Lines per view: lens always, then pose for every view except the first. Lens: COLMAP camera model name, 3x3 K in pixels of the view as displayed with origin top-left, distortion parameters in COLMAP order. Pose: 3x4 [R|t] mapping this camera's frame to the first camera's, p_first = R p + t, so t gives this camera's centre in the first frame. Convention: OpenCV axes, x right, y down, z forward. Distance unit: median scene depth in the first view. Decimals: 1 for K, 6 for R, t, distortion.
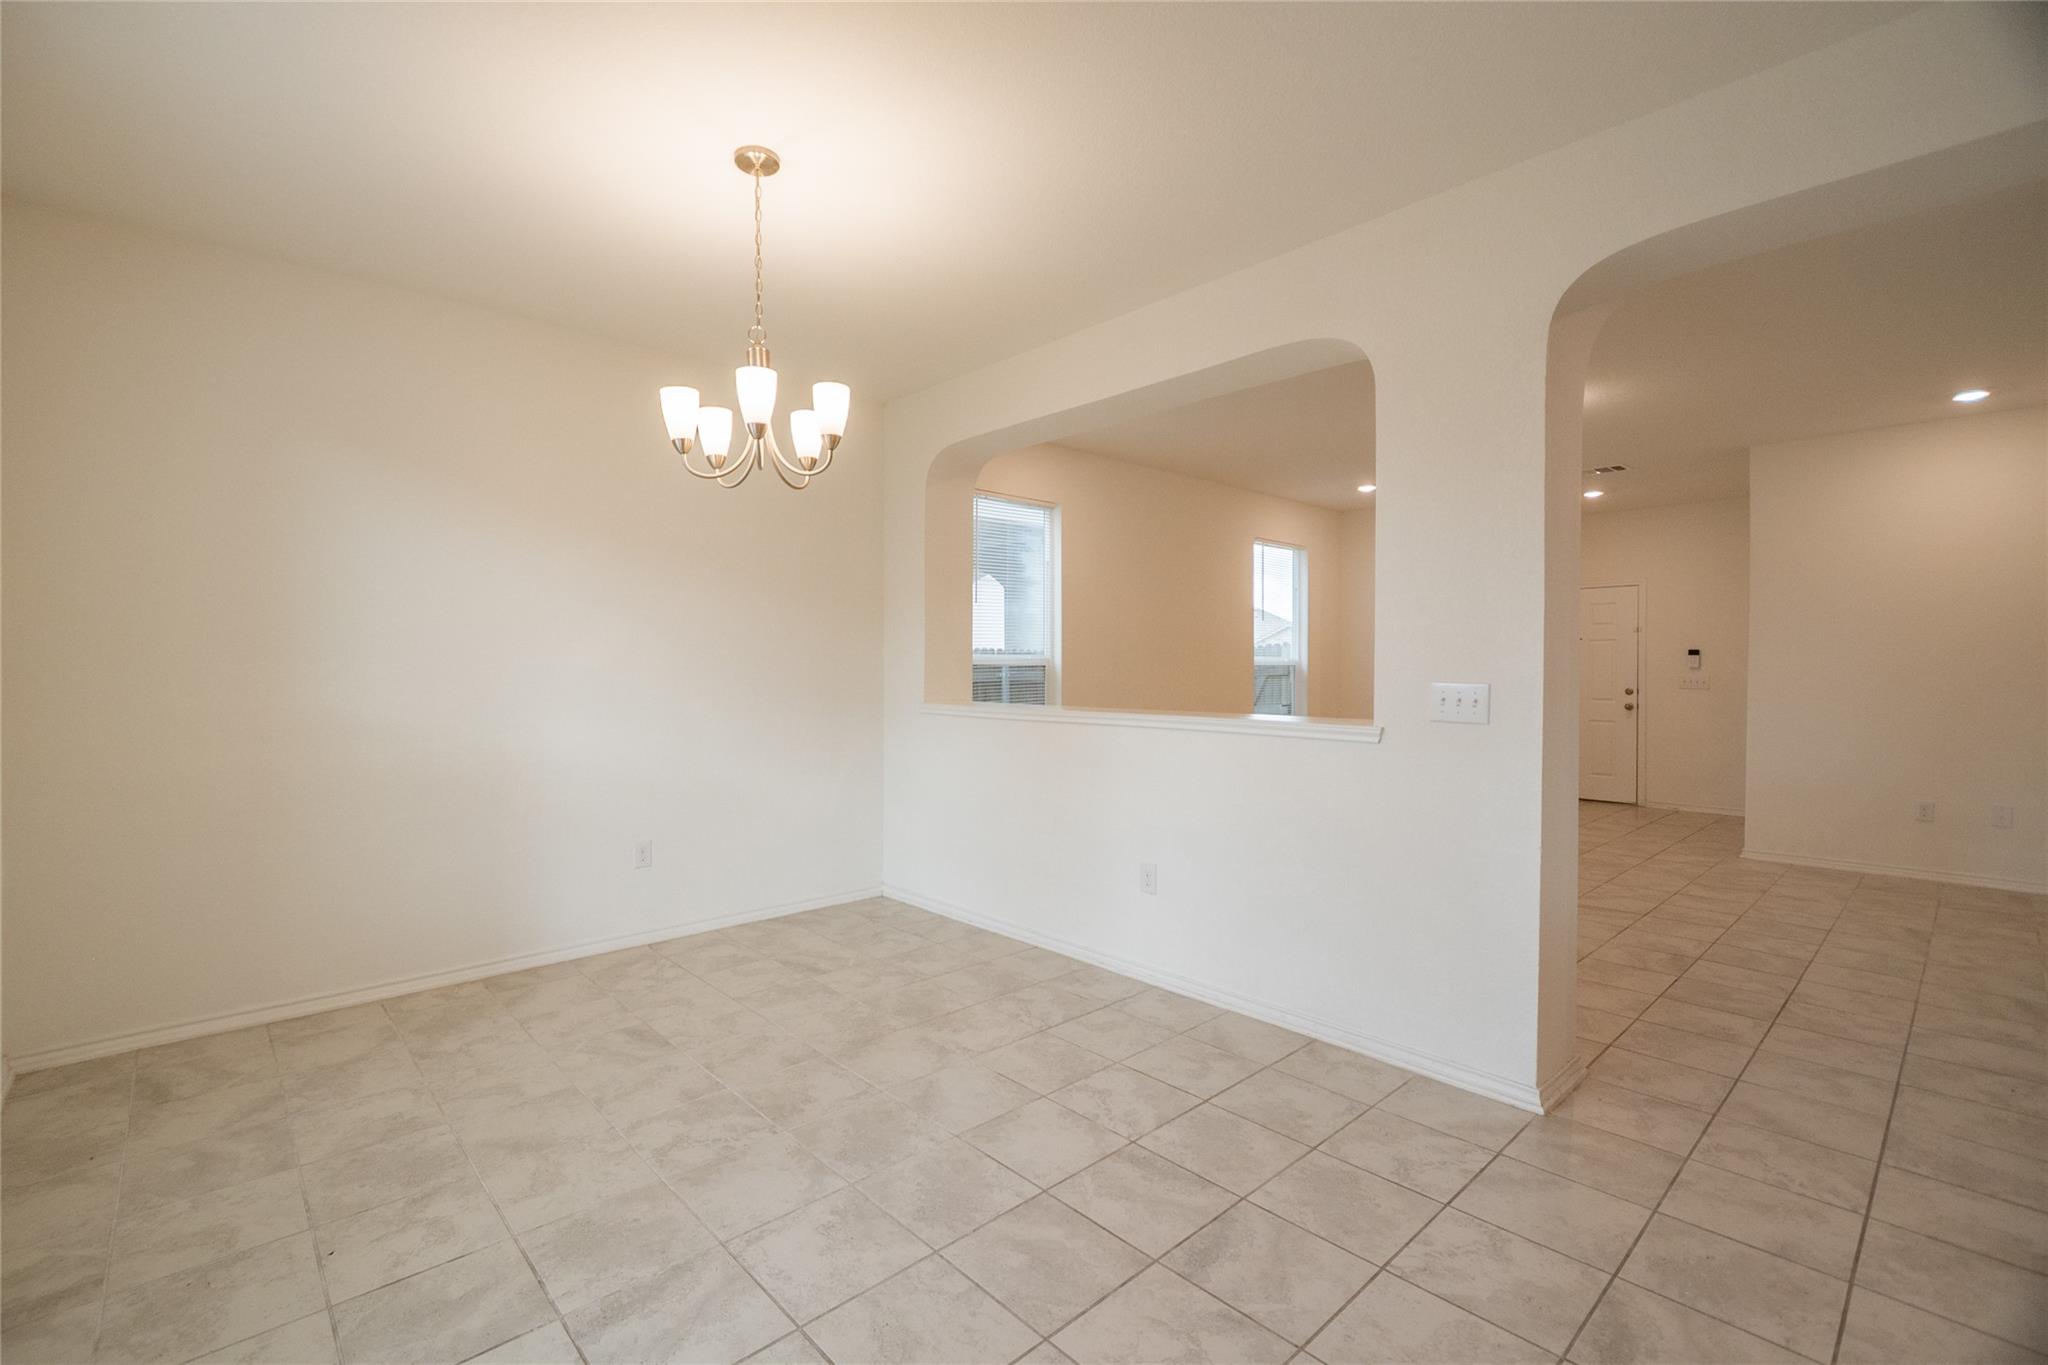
lens RADIAL K [[895.3, 0, 984.7], [0, 895.3, 679.5], [0, 0, 1]] dist [0.011603, -0.007248]
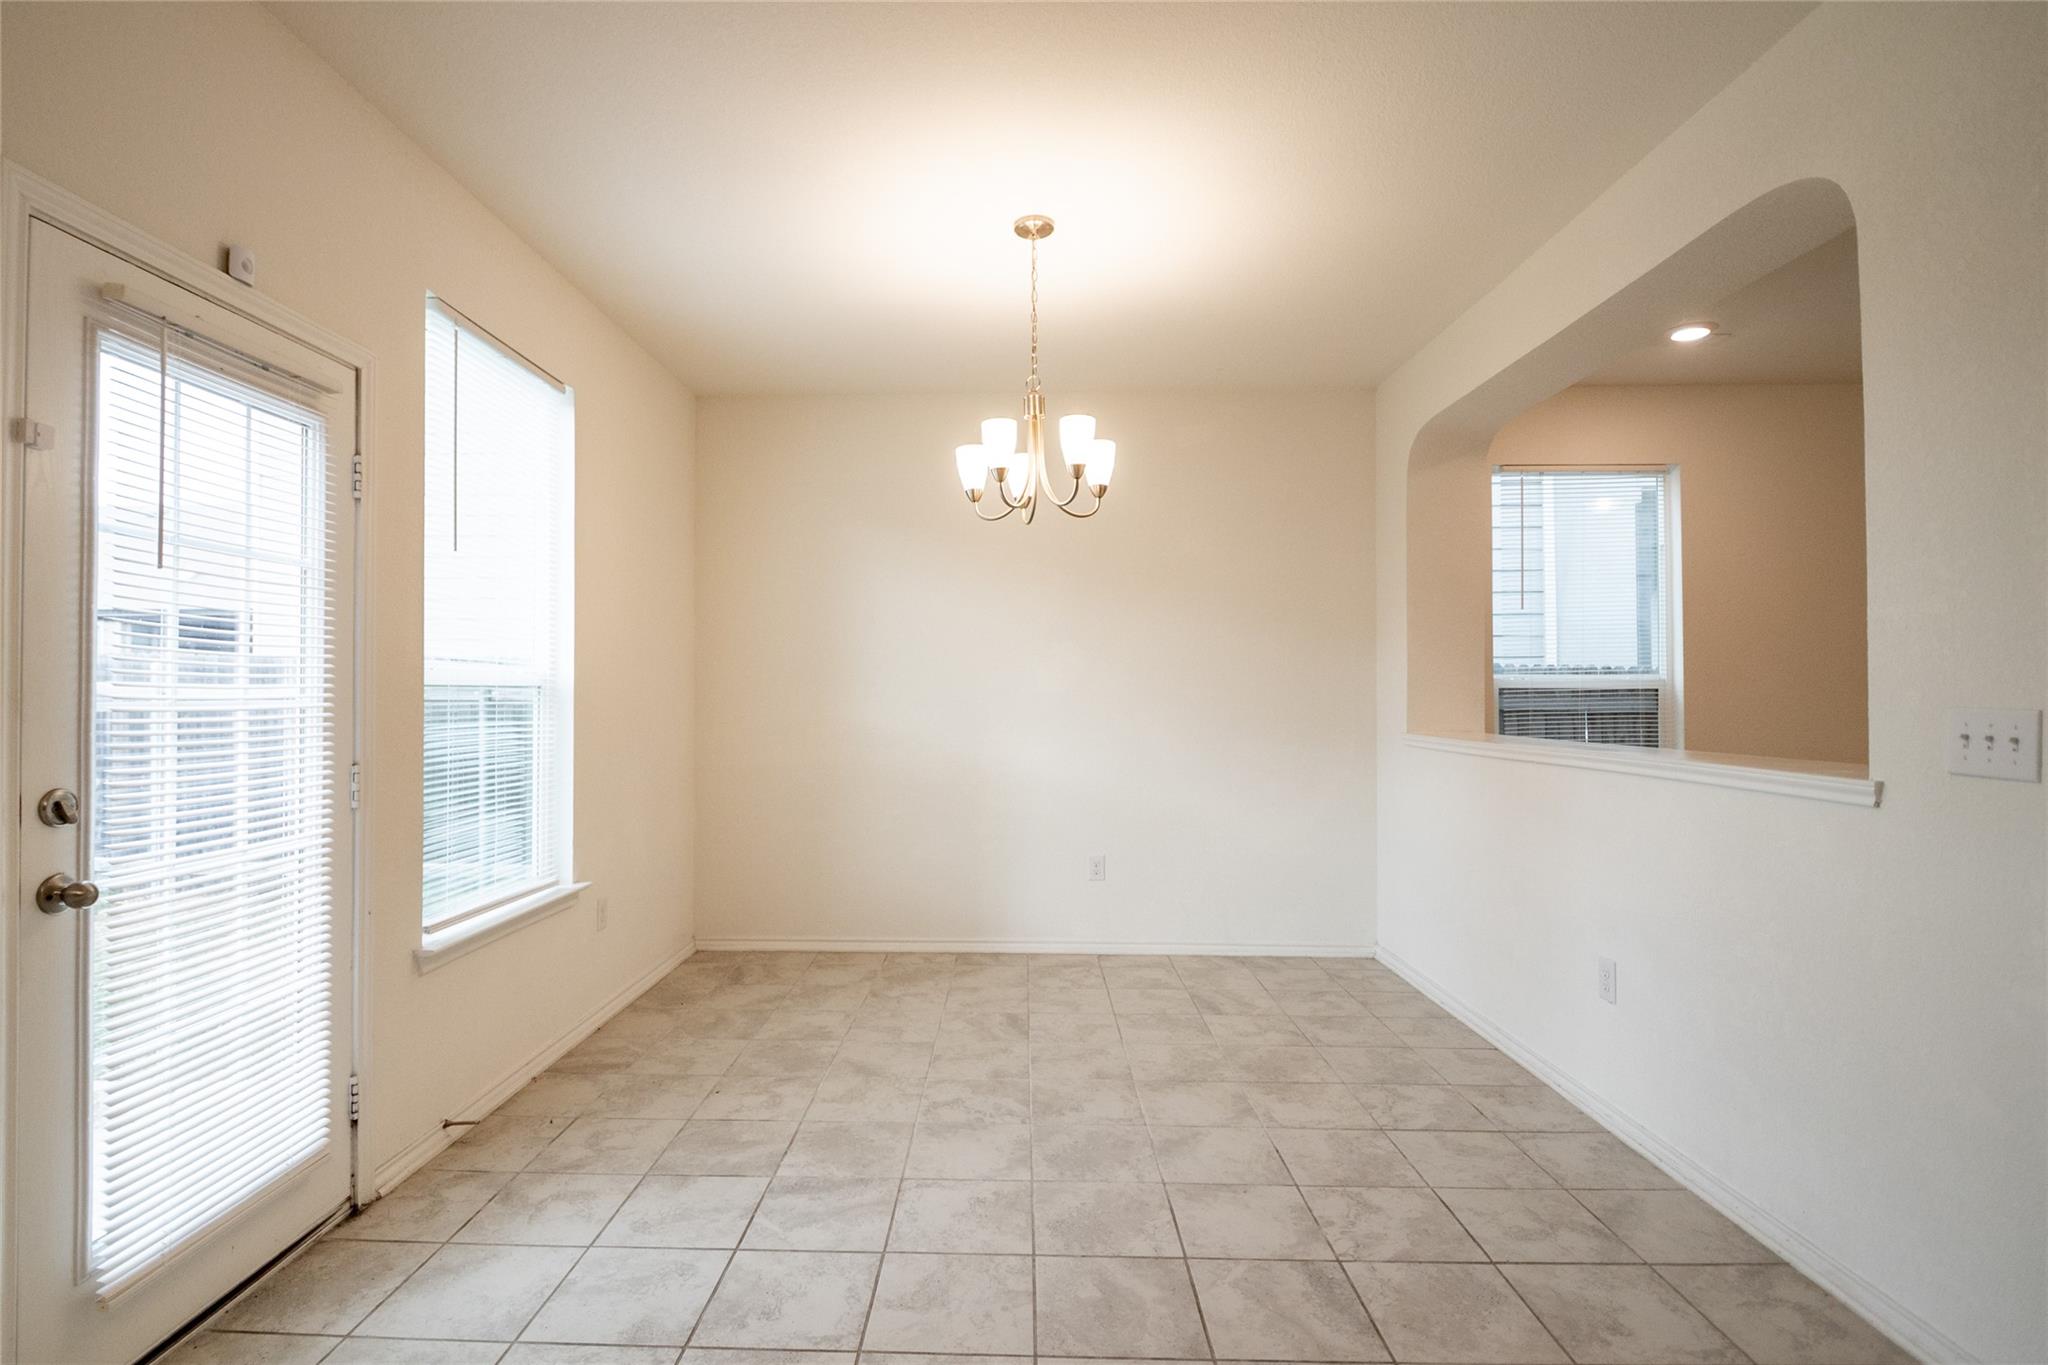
lens RADIAL K [[982.0, 0, 990.8], [0, 982.0, 685.8], [0, 0, 1]] dist [0.001955, -0.005931]
pose [[0.724158, -0.007203, -0.689596, 0.470941], [-0.012093, 0.999659, -0.023141, 0.010188], [0.689528, 0.025097, 0.723824, 0.096094]]
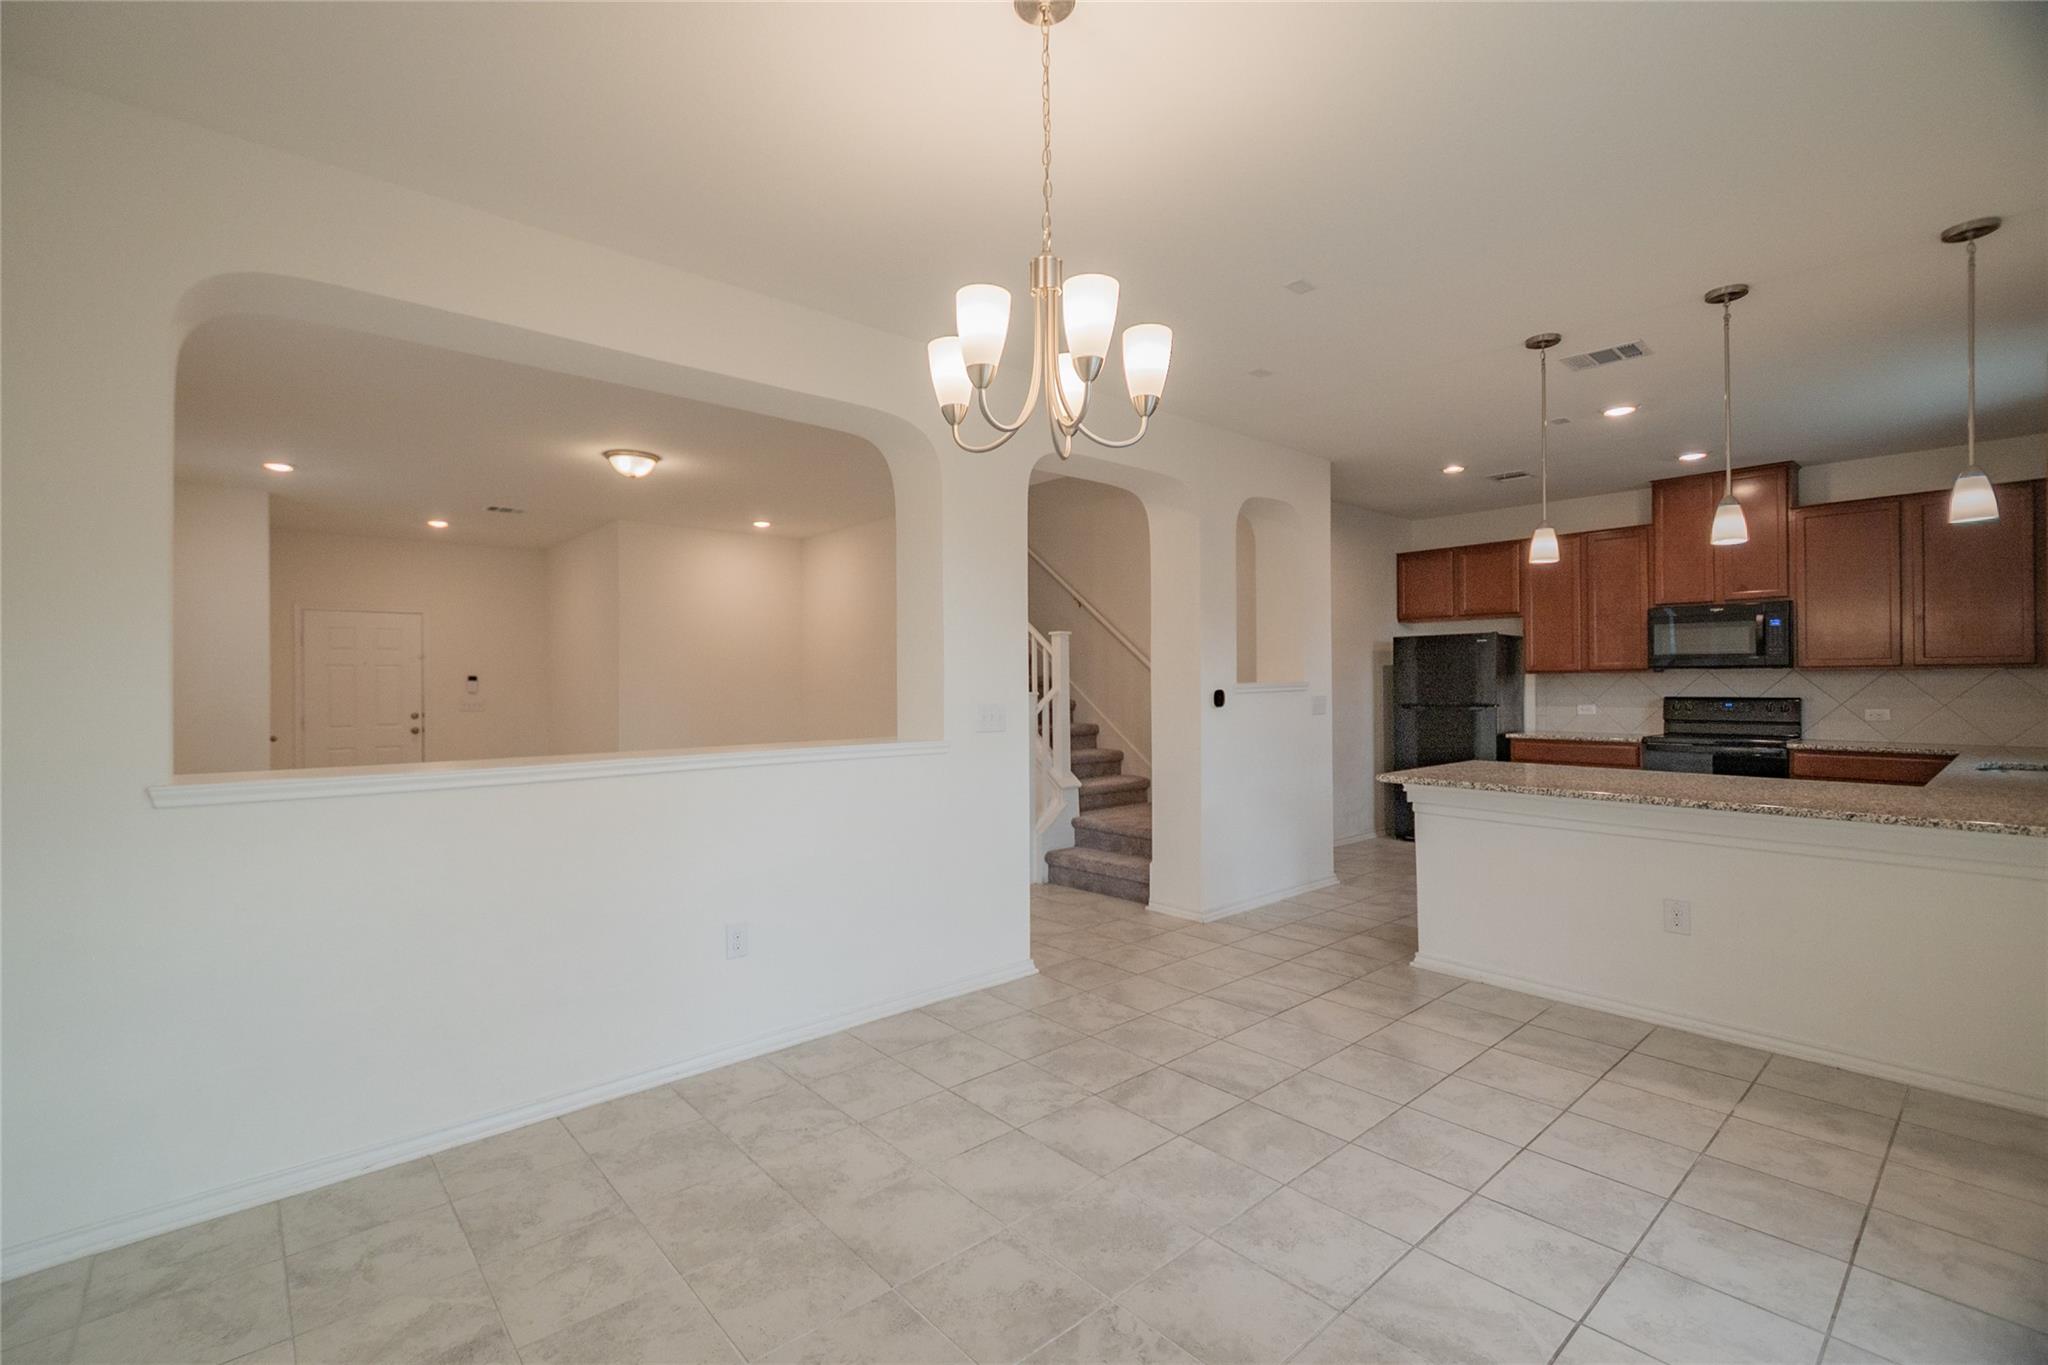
lens RADIAL K [[895.3, 0, 988.8], [0, 895.3, 680.5], [0, 0, 1]] dist [0.011603, -0.007248]
pose [[0.023137, 0.001376, 0.999731, -0.865533], [0.023581, 0.999720, -0.001921, -0.029076], [-0.999454, 0.023619, 0.023098, 0.926579]]
